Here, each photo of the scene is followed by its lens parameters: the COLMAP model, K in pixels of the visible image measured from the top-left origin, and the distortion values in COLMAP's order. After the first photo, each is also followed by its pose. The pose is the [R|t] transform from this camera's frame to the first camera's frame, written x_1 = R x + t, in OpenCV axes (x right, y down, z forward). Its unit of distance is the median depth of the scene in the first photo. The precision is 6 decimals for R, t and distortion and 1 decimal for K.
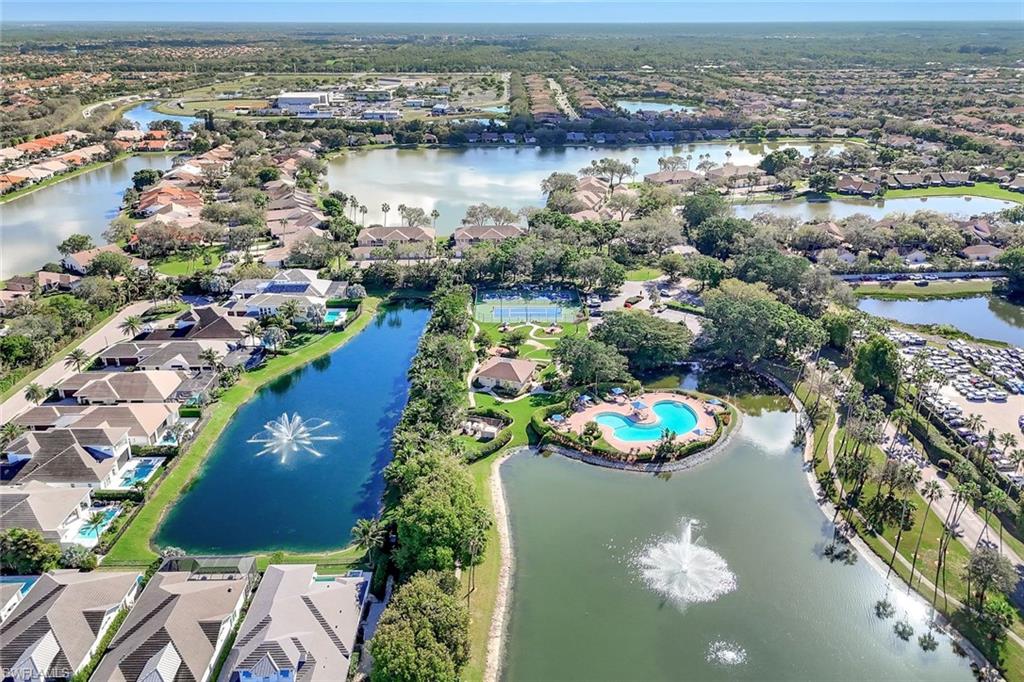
lens RADIAL K [[755.3, 0, 512.0], [0, 755.3, 341.0], [0, 0, 1]] dist [0.081554, -0.073522]
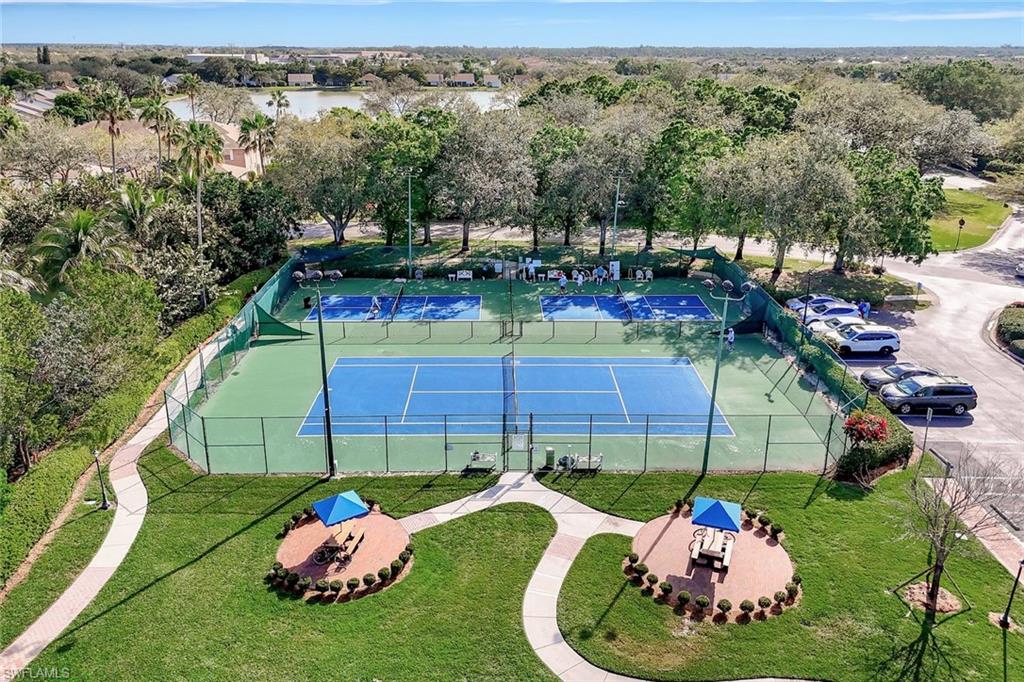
lens RADIAL K [[755.3, 0, 512.0], [0, 755.3, 341.0], [0, 0, 1]] dist [0.081554, -0.073522]
pose [[0.999973, -0.000942, 0.007245, 0.017683], [0.001187, 0.999423, -0.033934, -0.039862], [-0.007209, 0.033942, 0.999398, 0.753351]]
